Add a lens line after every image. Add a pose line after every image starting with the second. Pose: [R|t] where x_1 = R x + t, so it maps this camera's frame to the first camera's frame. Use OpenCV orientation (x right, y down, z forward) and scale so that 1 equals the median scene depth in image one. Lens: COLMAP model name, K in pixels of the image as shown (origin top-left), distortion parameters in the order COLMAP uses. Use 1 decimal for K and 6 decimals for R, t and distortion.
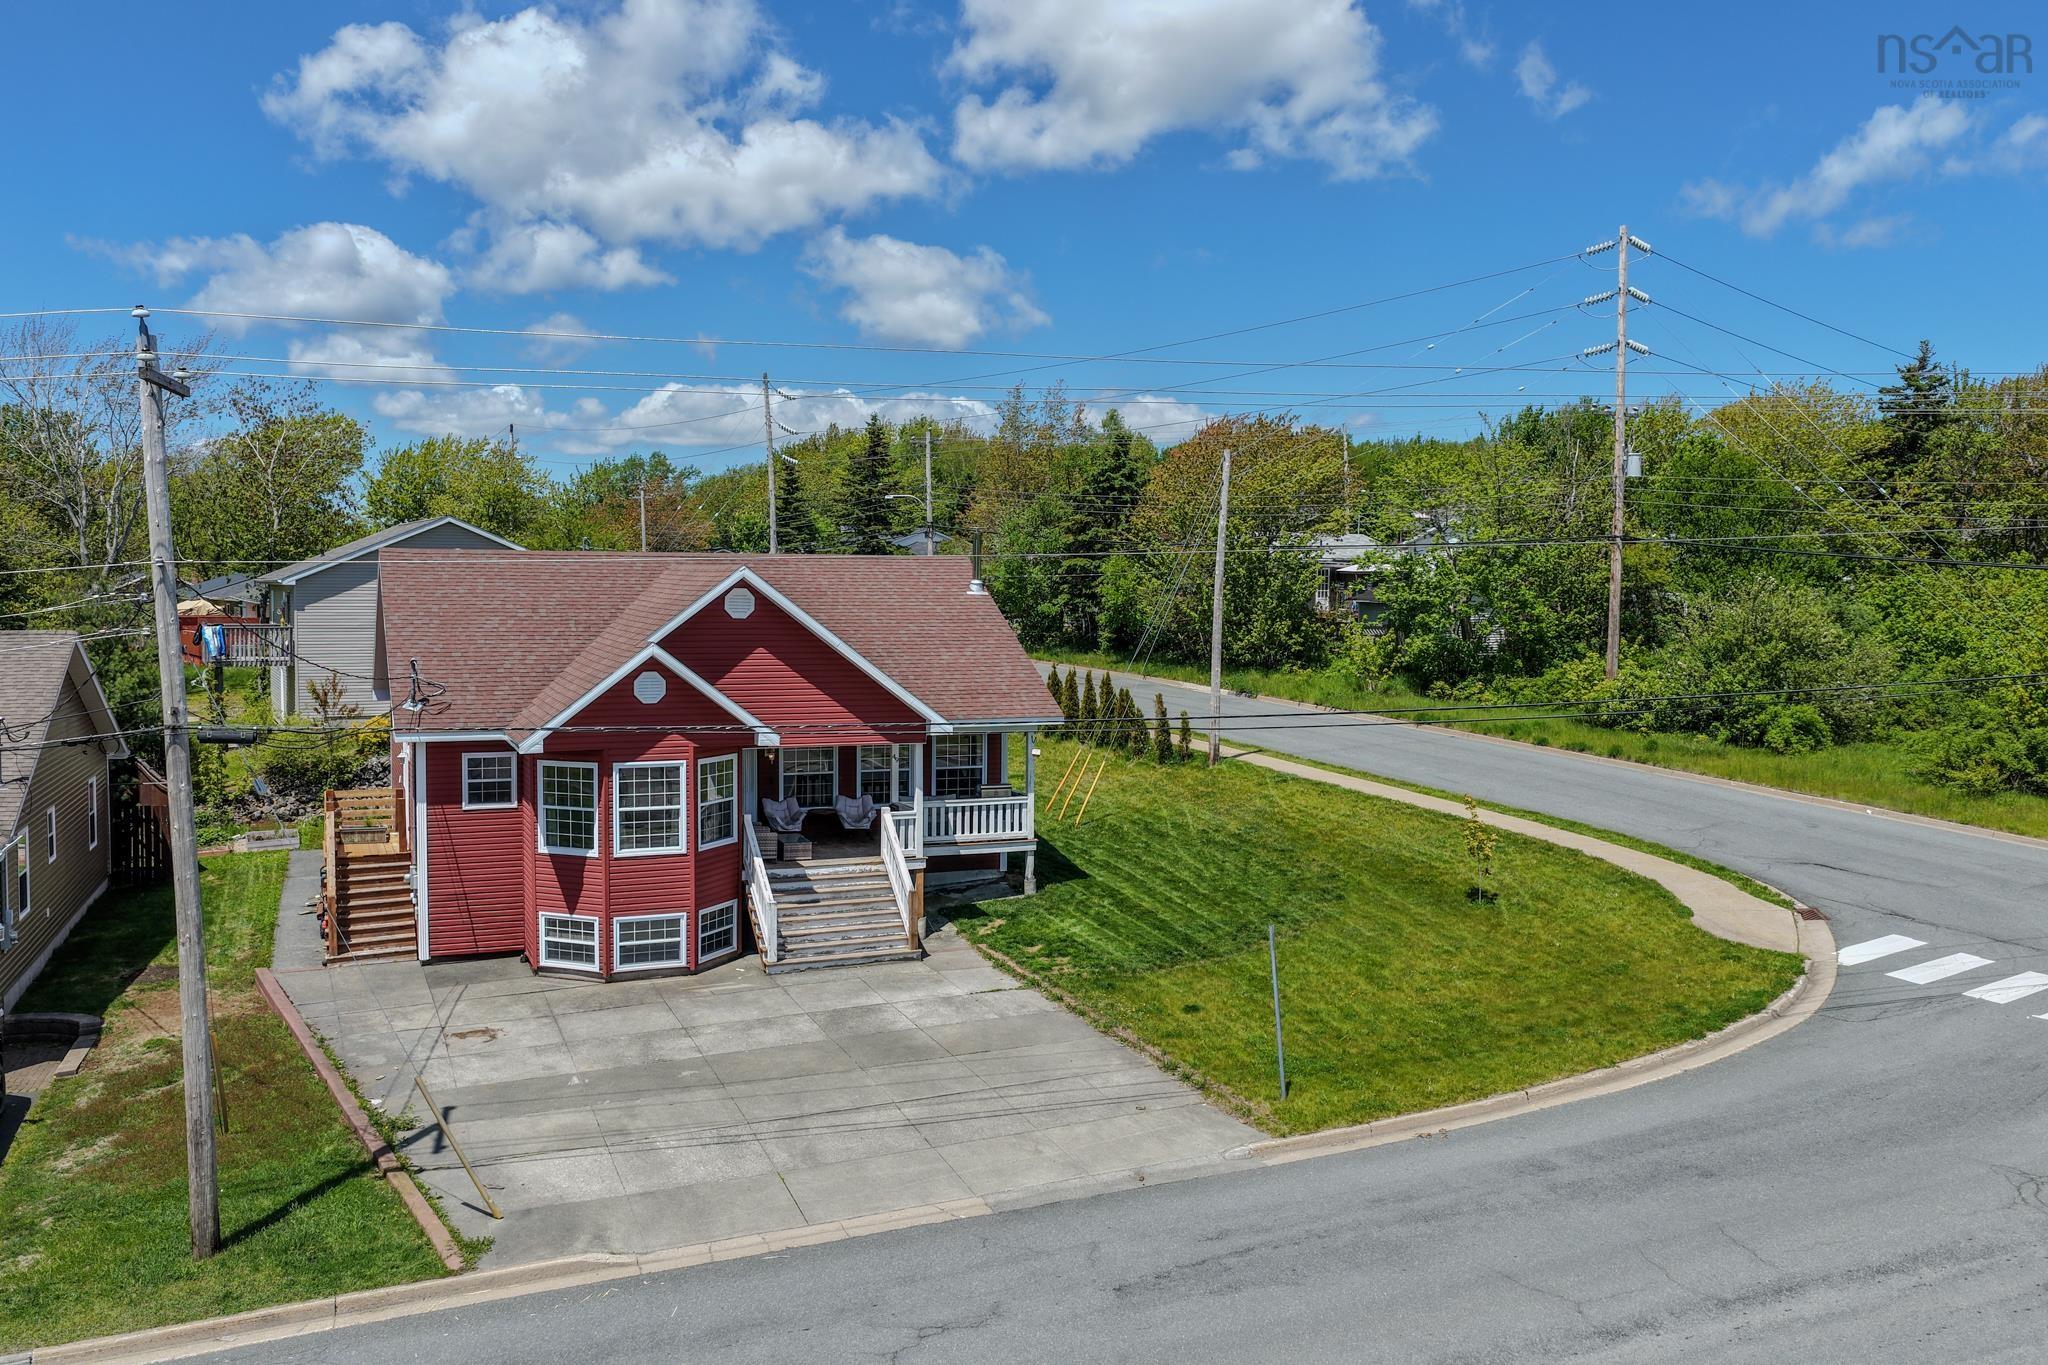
lens RADIAL K [[1703.9, 0, 1030.7], [0, 1703.9, 677.2], [0, 0, 1]] dist [-0.016454, 0.050694]
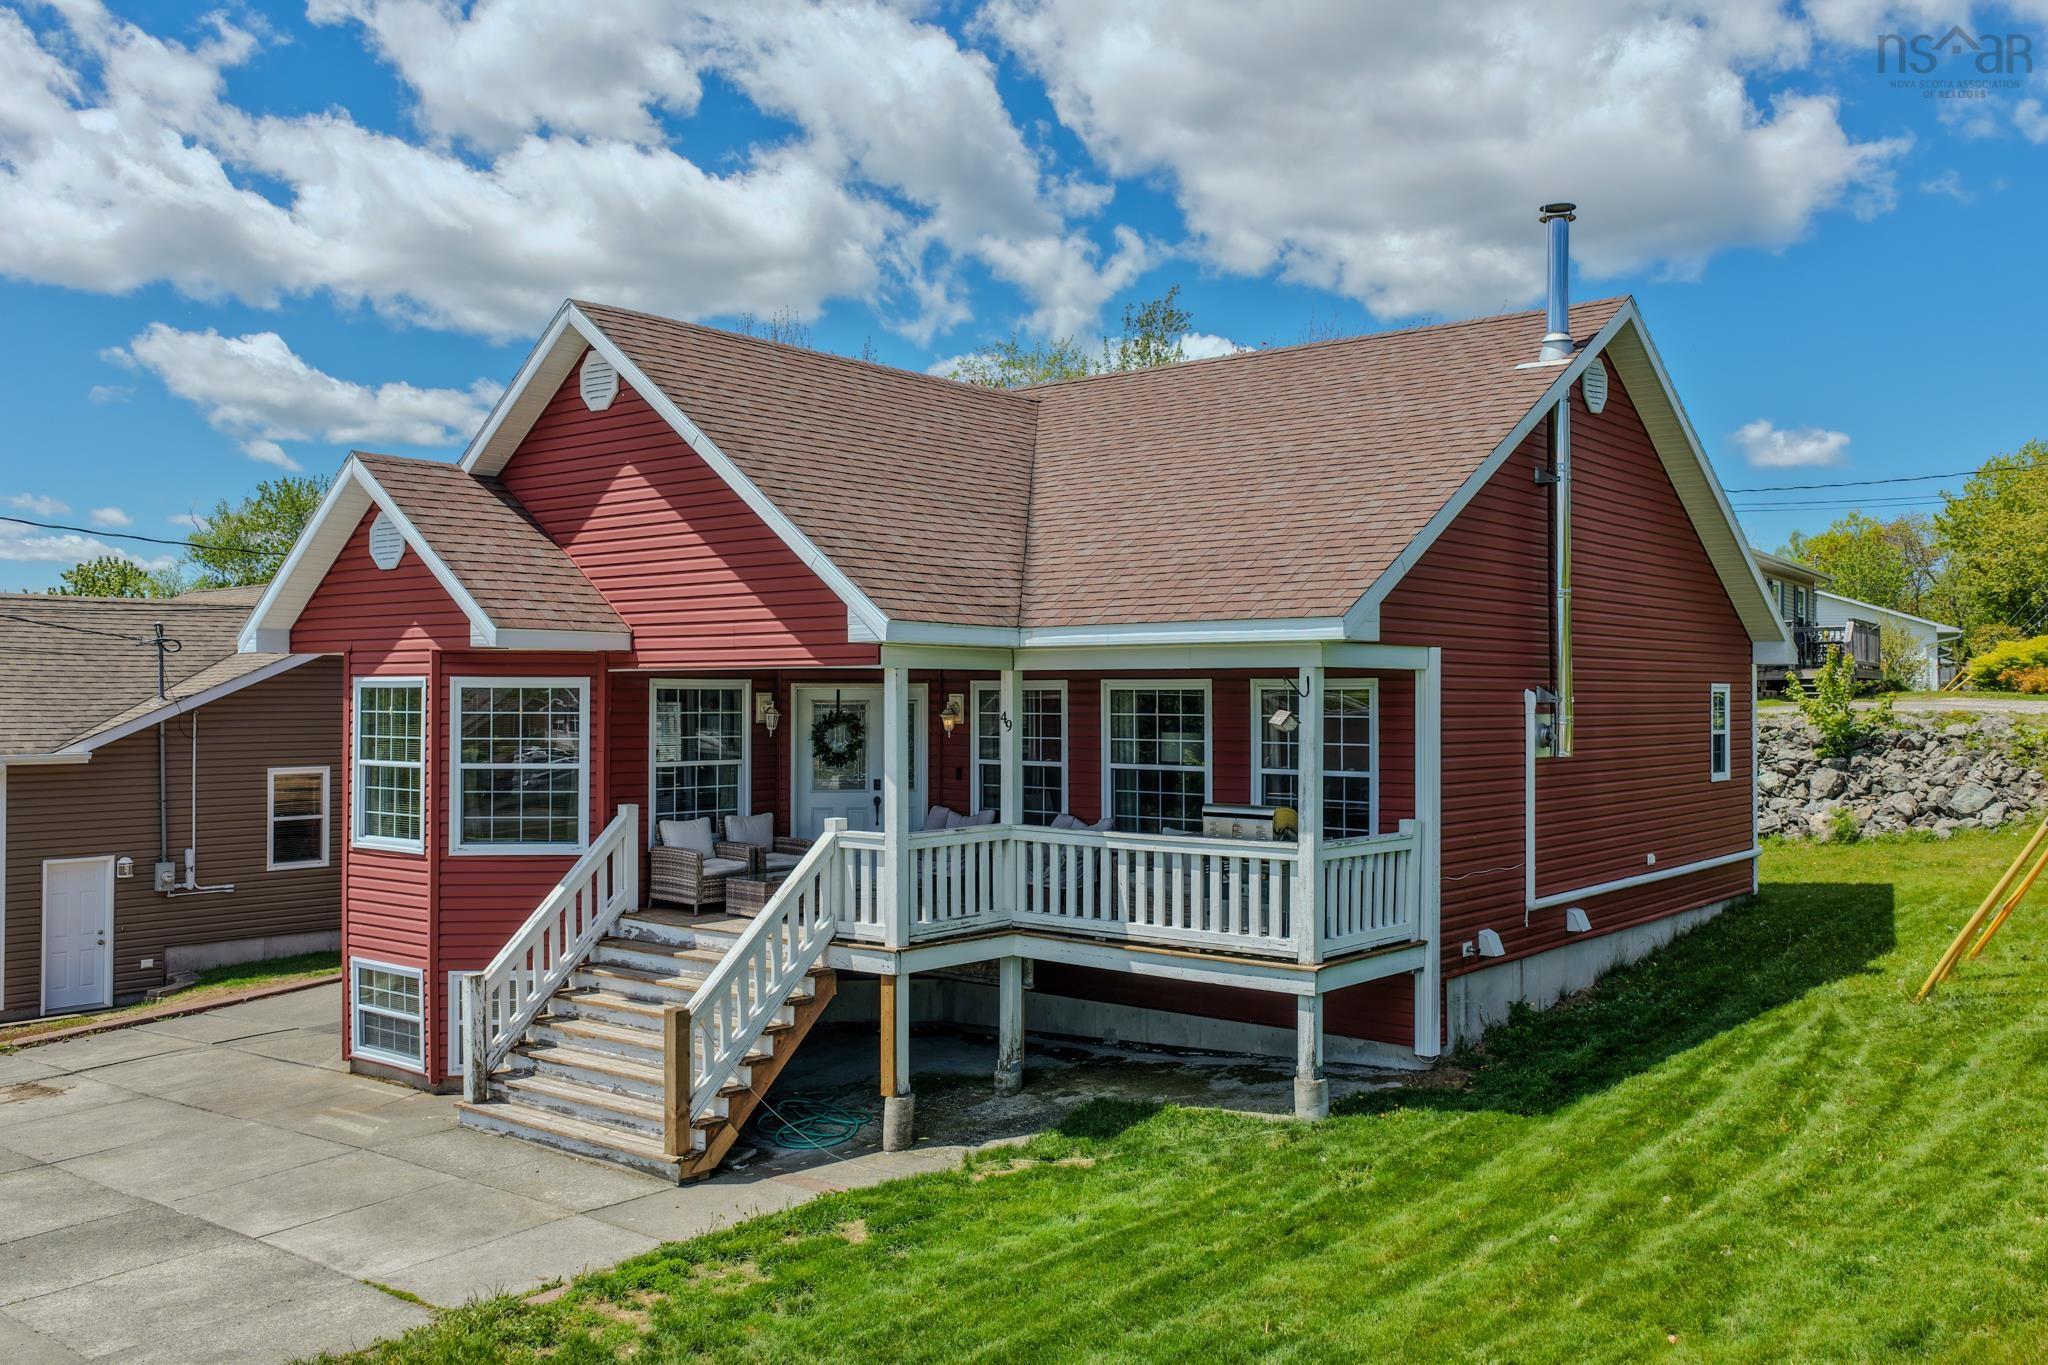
lens RADIAL K [[1703.9, 0, 1030.7], [0, 1703.9, 677.2], [0, 0, 1]] dist [-0.016454, 0.050694]
pose [[0.464148, -0.016125, -0.885611, 0.337637], [-0.049184, 0.997823, -0.043946, 0.060988], [0.884391, 0.063955, 0.462344, 0.893624]]
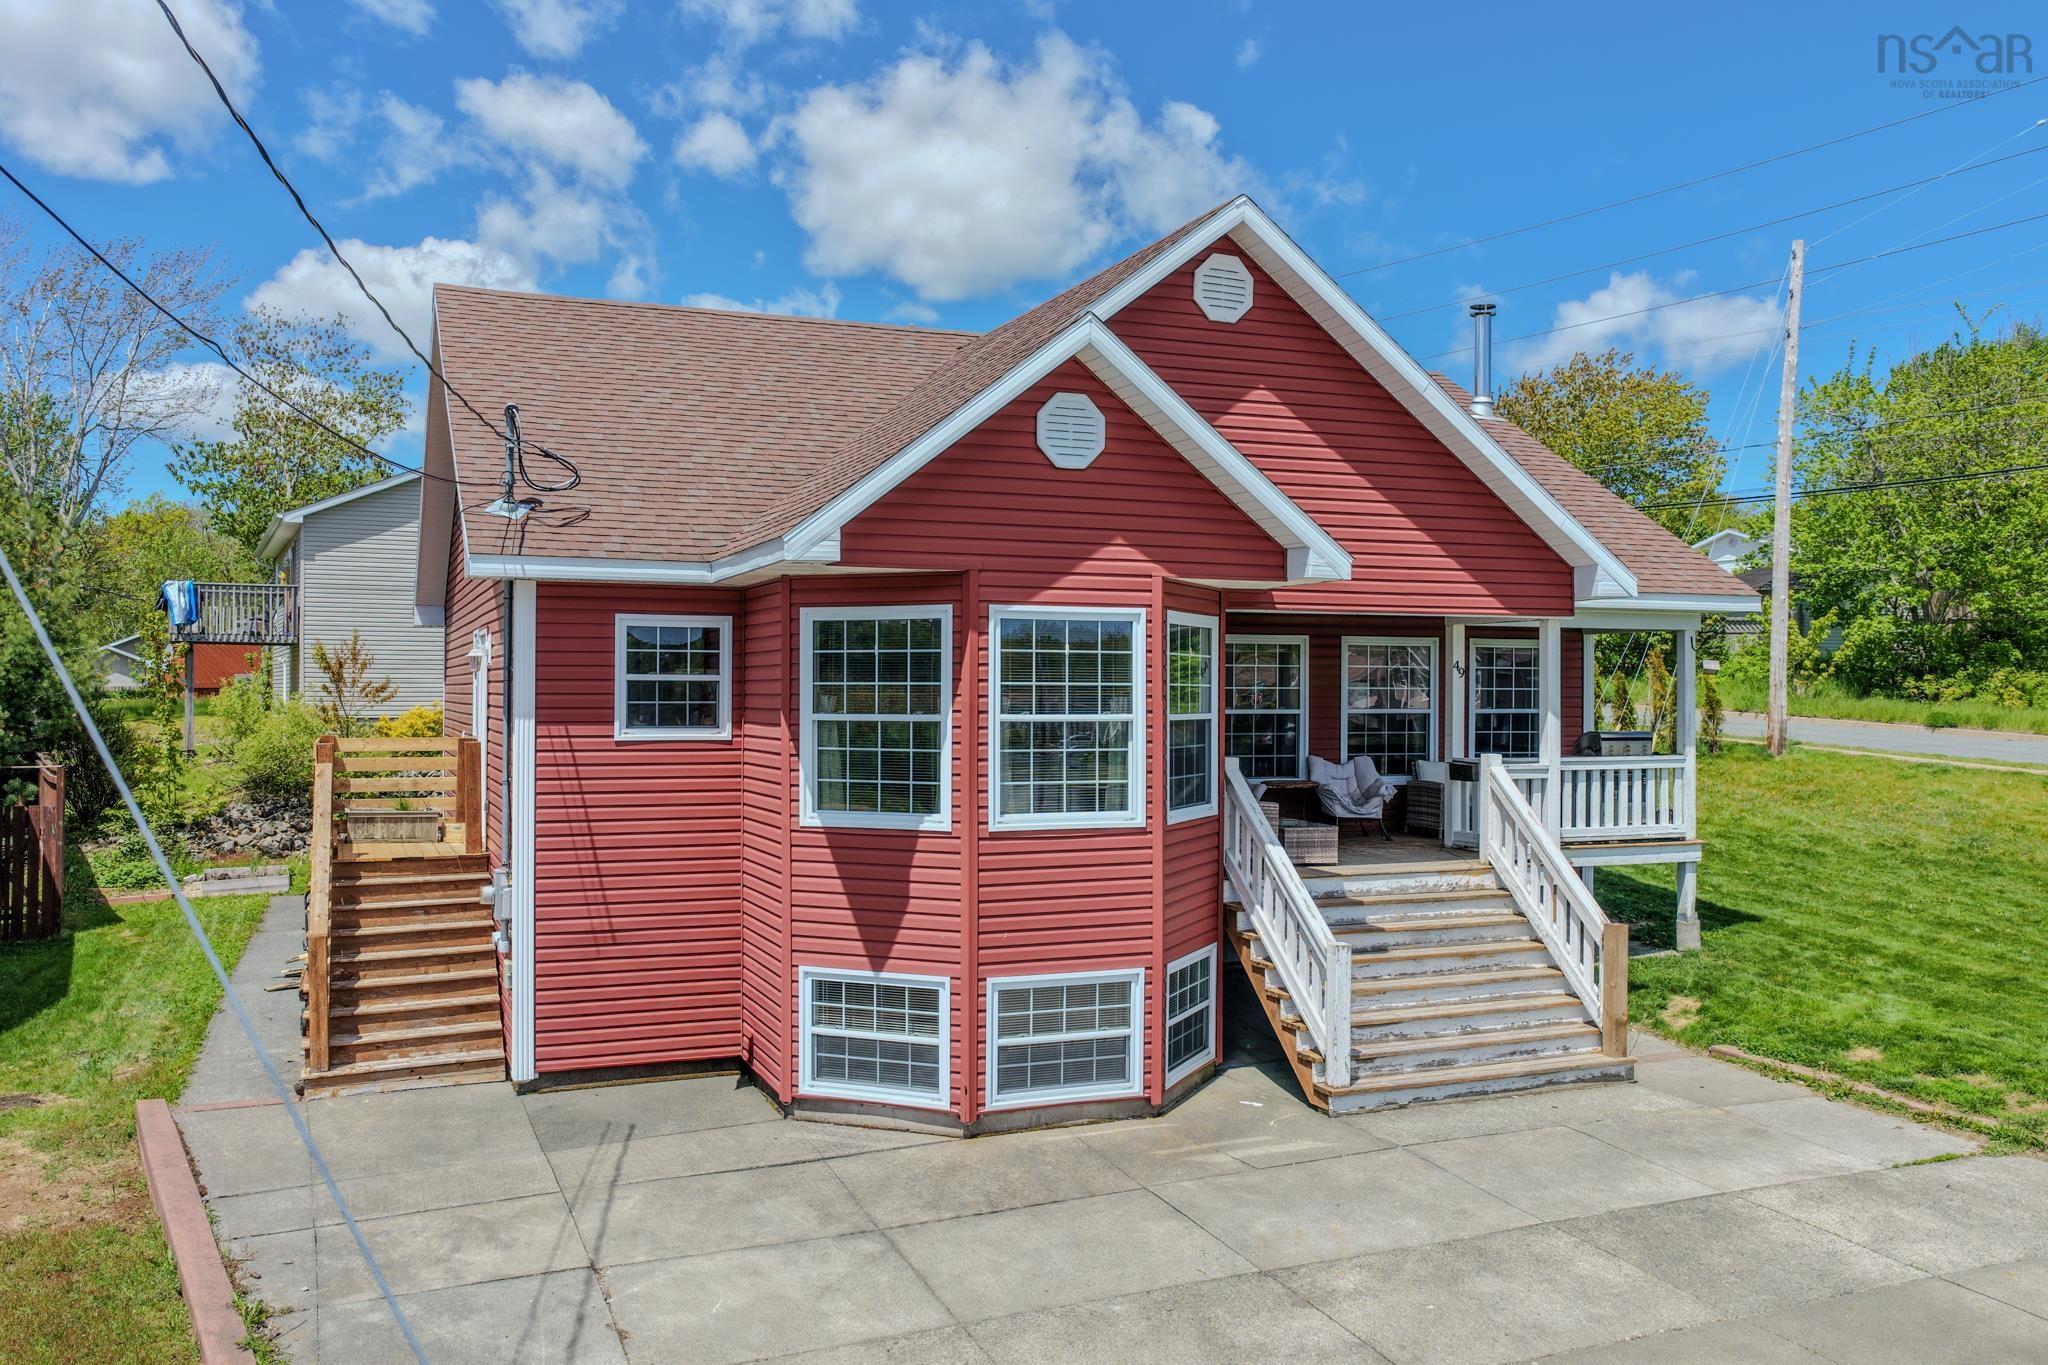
lens RADIAL K [[1703.9, 0, 1030.7], [0, 1703.9, 677.2], [0, 0, 1]] dist [-0.016454, 0.050694]
pose [[0.999830, -0.004122, -0.017974, -0.216738], [0.002923, 0.997800, -0.066237, 0.091467], [0.018207, 0.066173, 0.997642, 0.555816]]
